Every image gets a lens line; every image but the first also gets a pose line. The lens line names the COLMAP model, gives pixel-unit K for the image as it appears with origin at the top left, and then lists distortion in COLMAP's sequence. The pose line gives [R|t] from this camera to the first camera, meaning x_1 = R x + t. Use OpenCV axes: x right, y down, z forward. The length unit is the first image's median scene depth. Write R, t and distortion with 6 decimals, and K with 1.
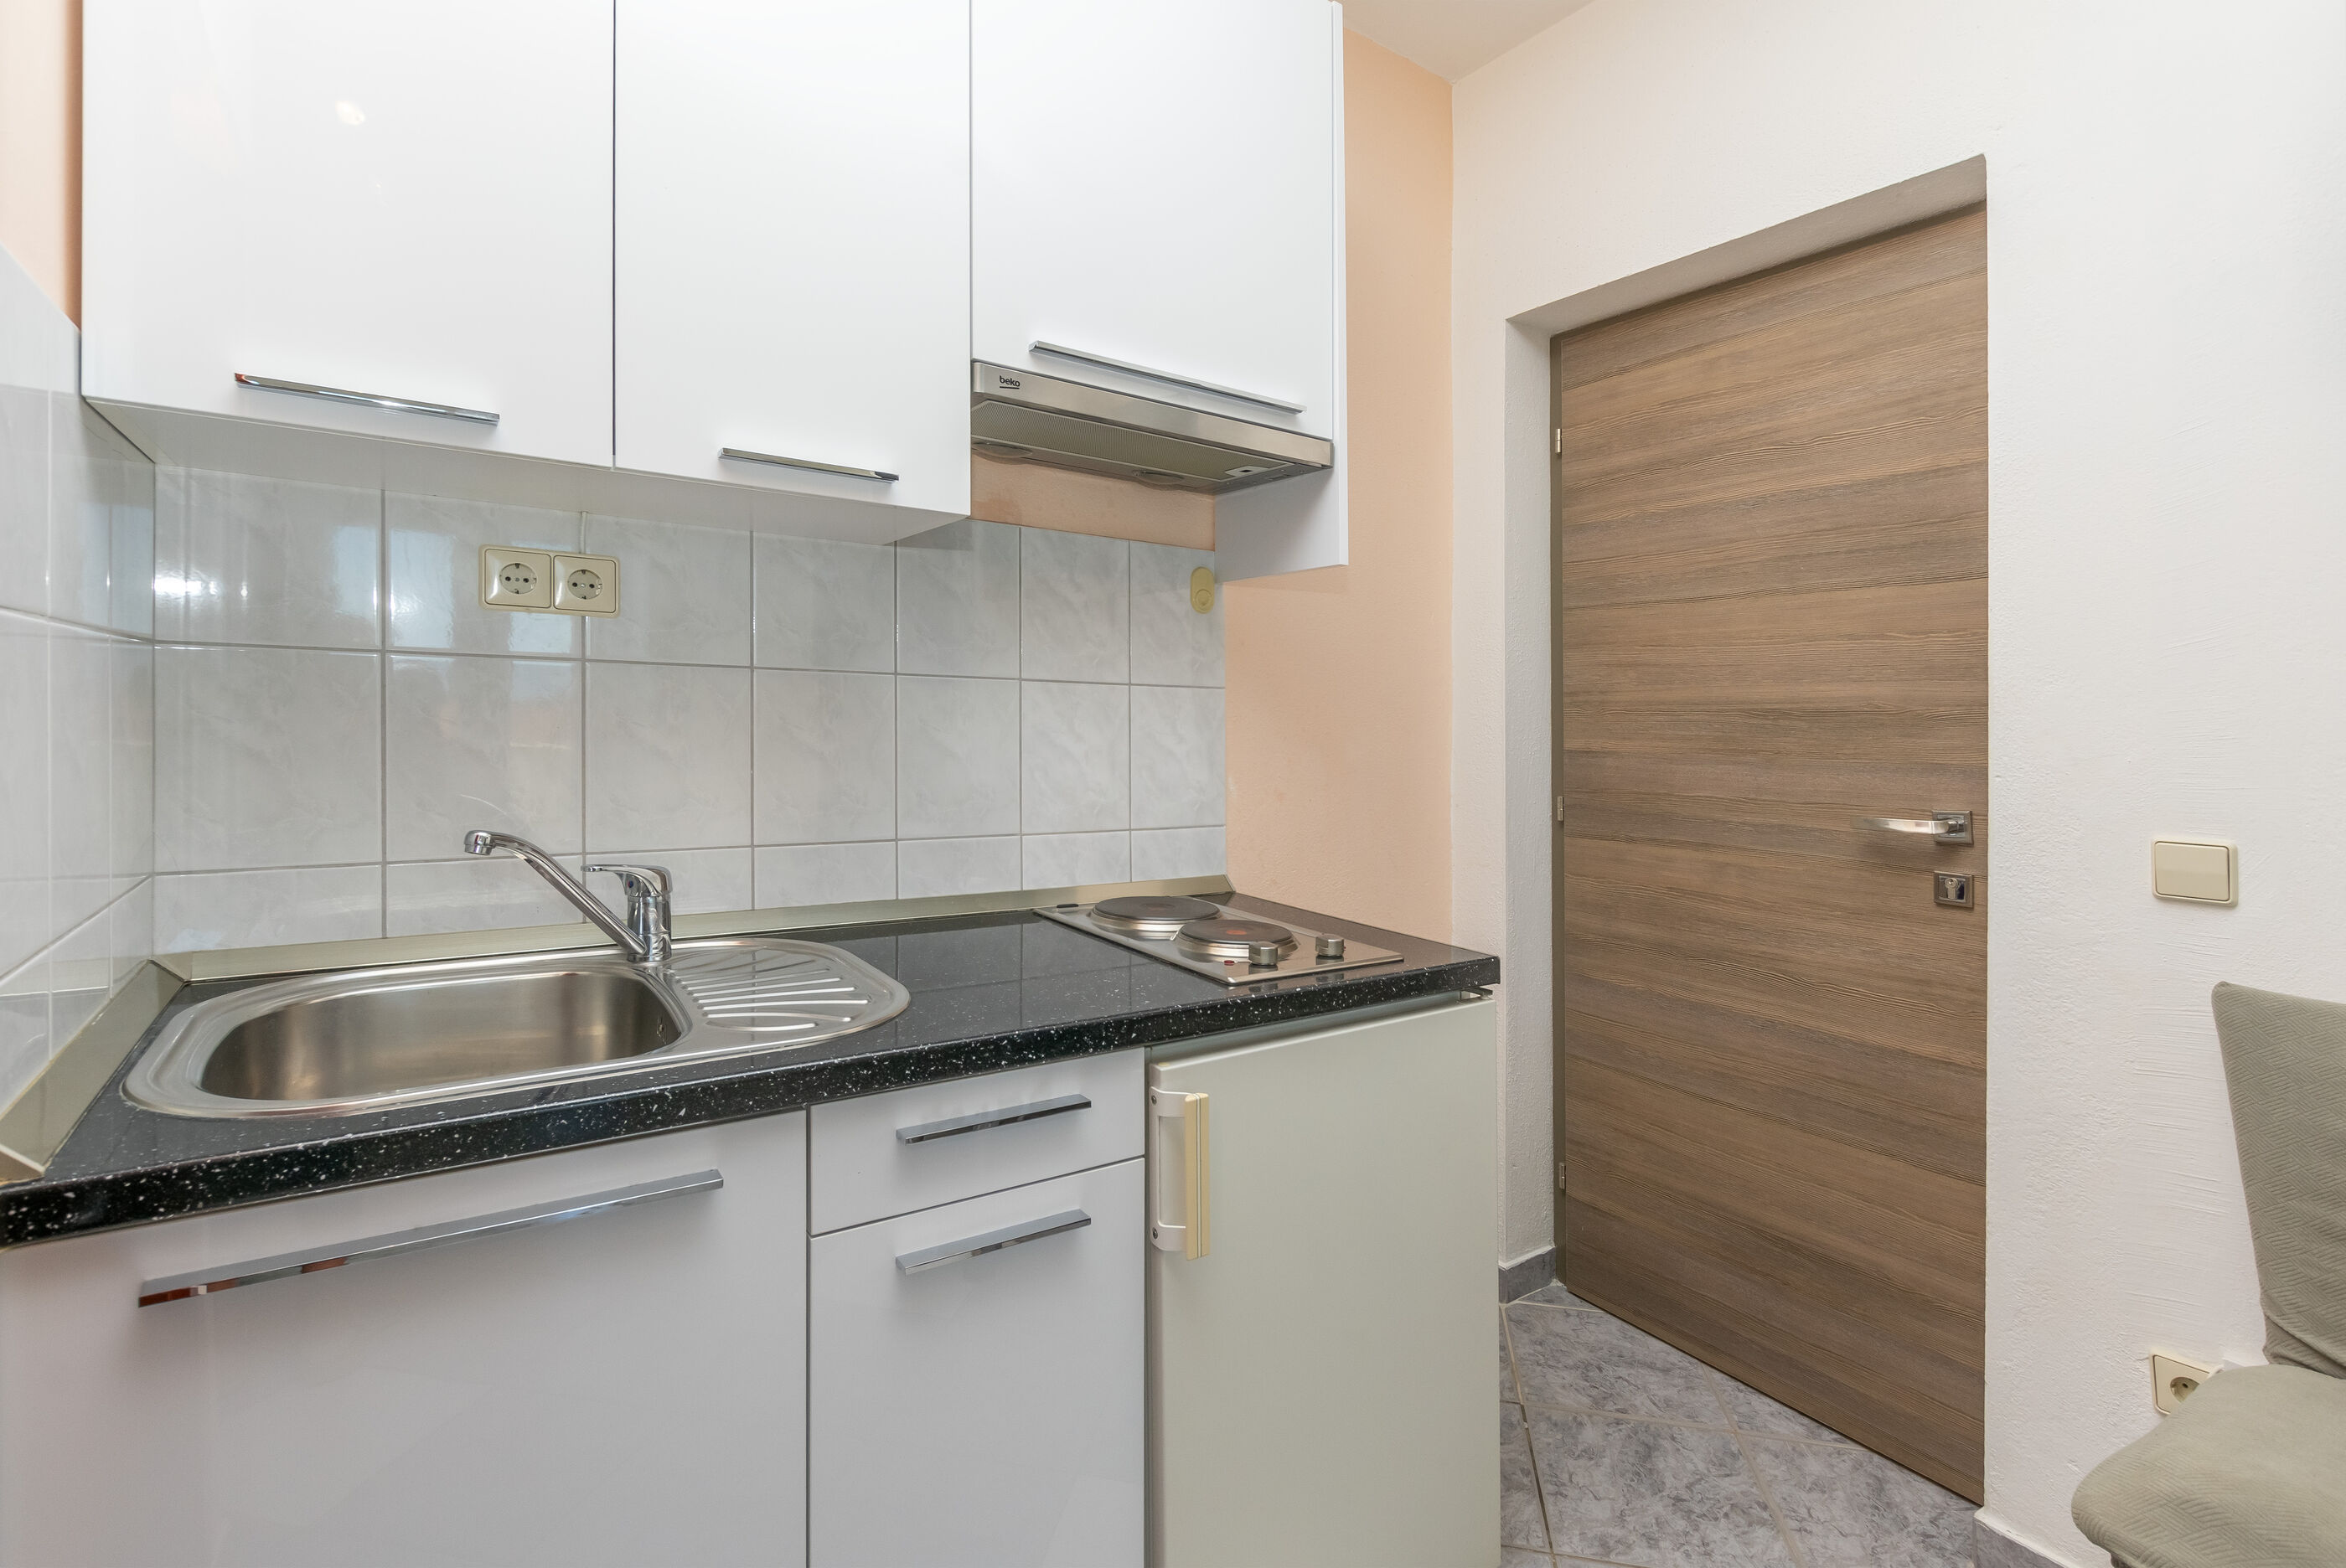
lens RADIAL K [[1101.5, 0, 1178.1], [0, 1101.5, 734.0], [0, 0, 1]] dist [0.001862, -0.000990]
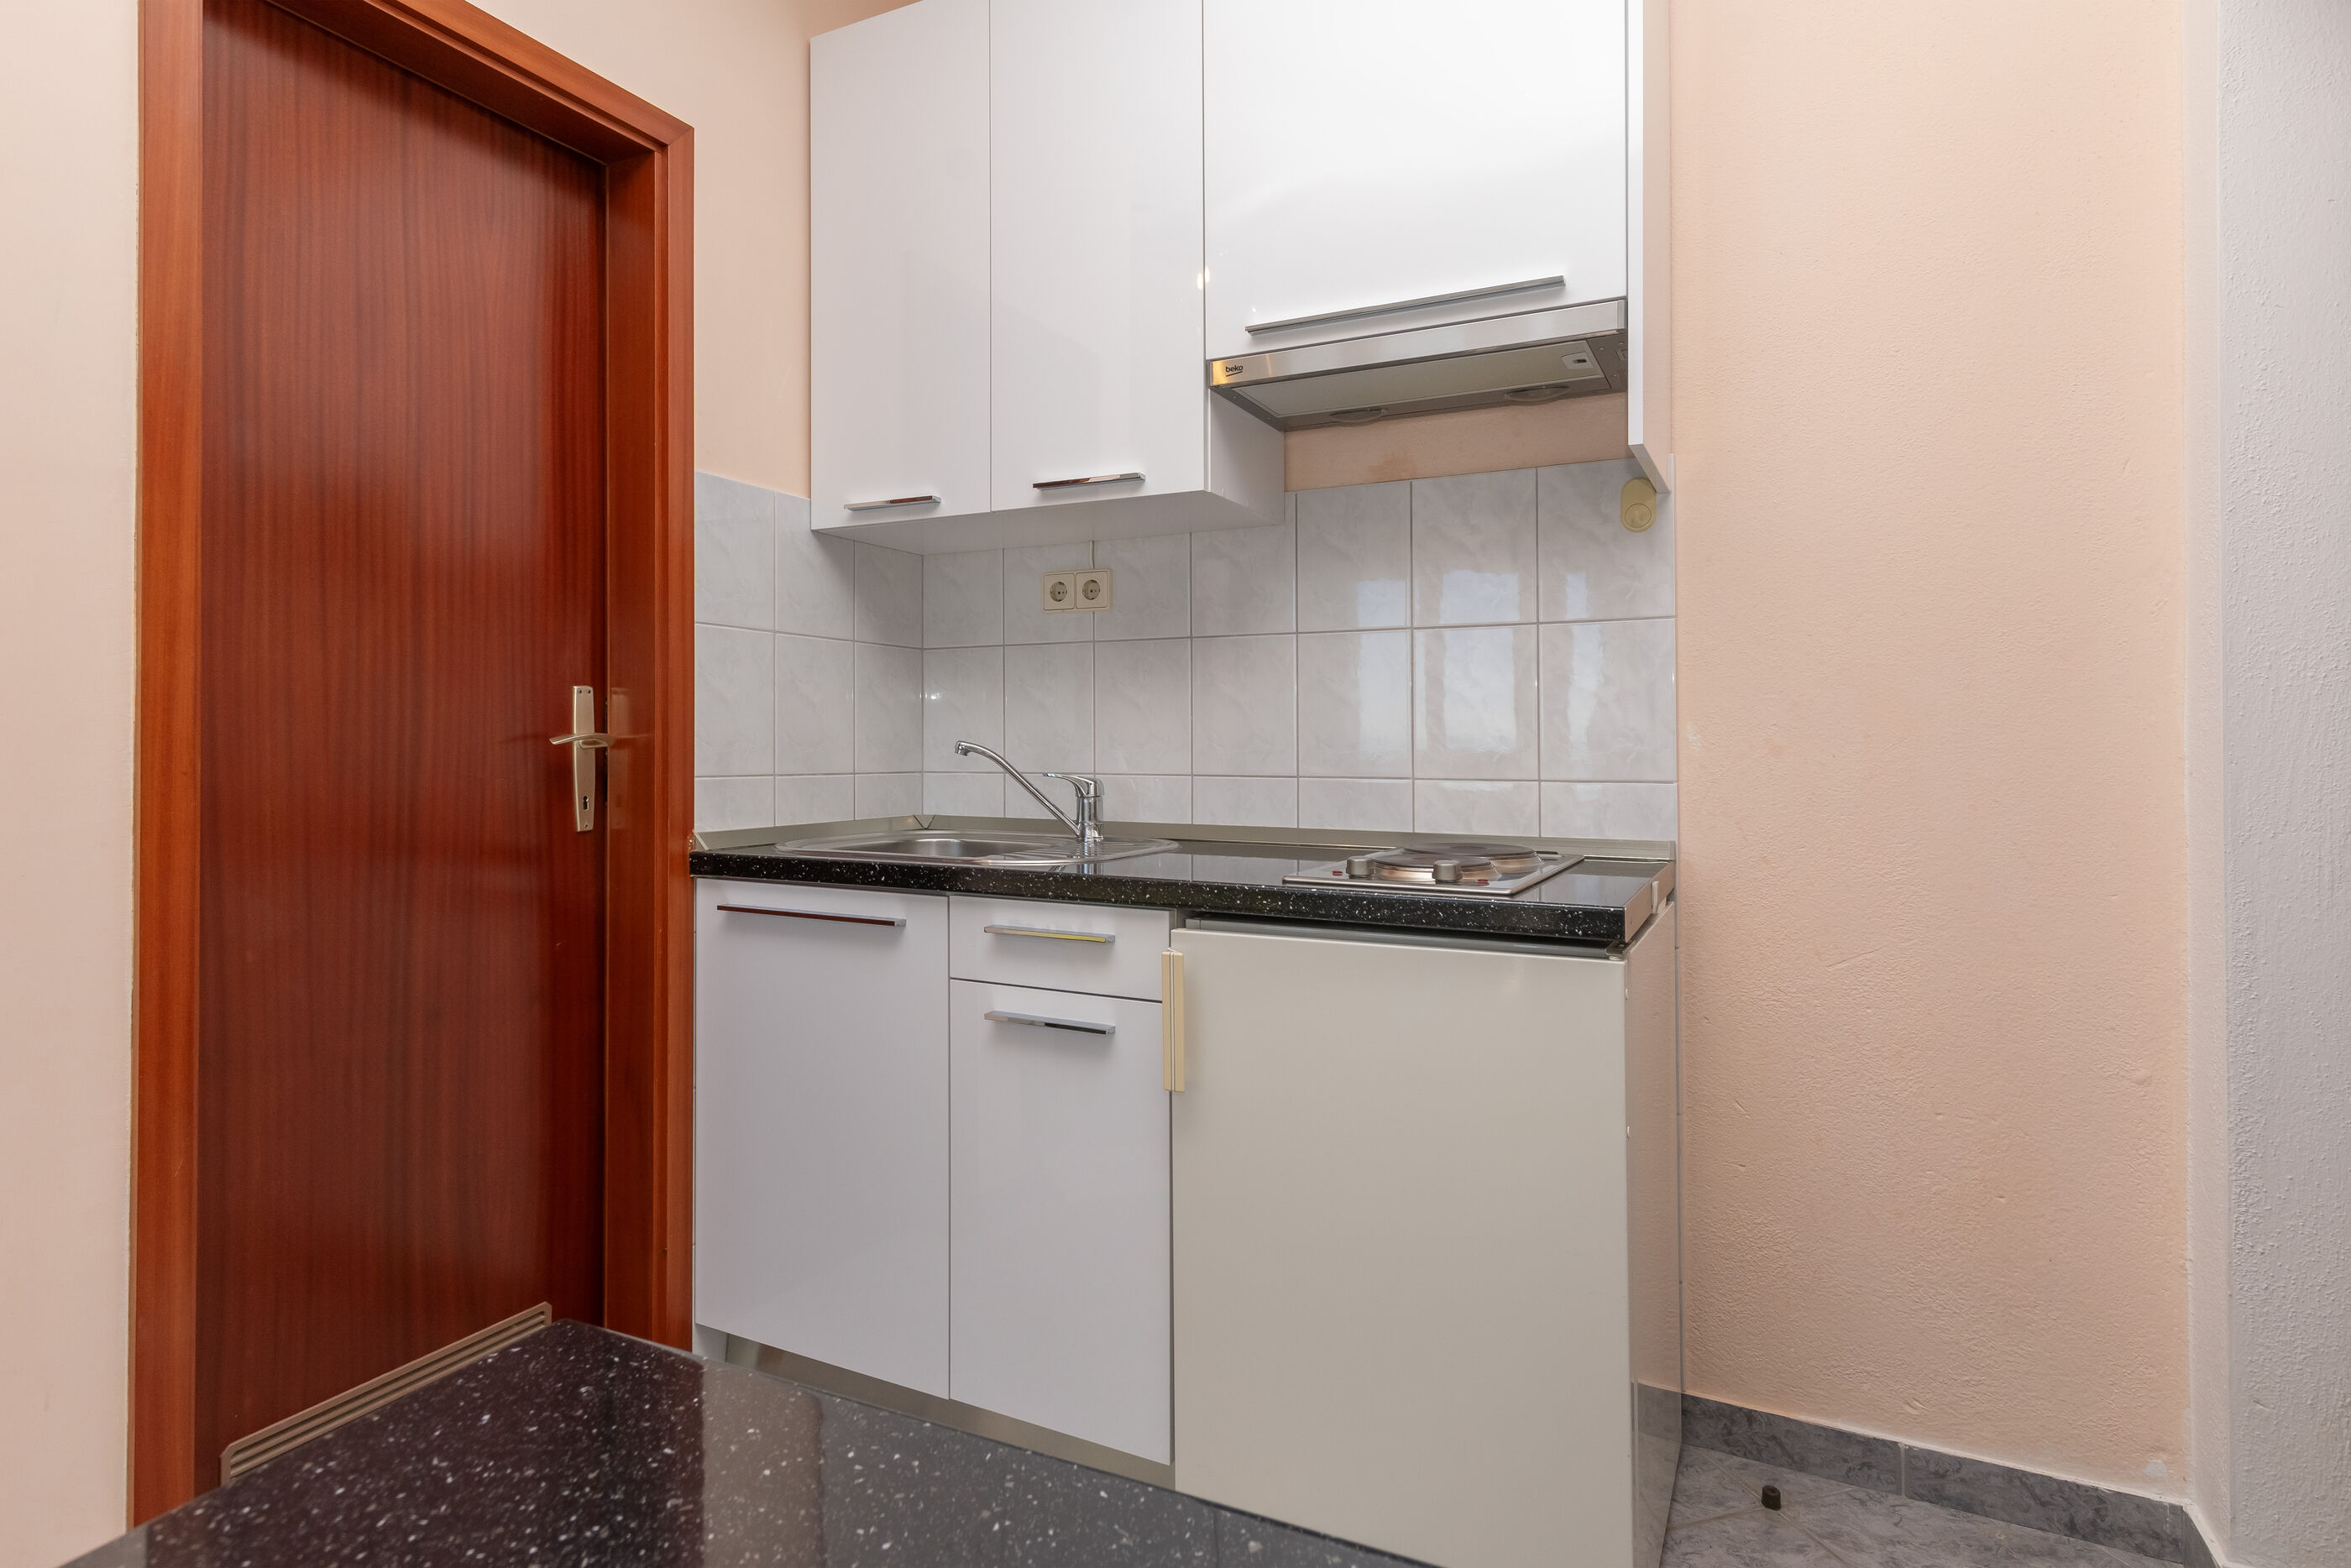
lens RADIAL K [[1253.2, 0, 1175.5], [0, 1253.2, 784.0], [0, 0, 1]] dist [-0.000810, -0.000129]
pose [[0.454412, -0.001826, -0.890790, 1.020891], [-0.010719, 0.999914, -0.007518, 0.137039], [0.890727, 0.012965, 0.454353, 0.343405]]
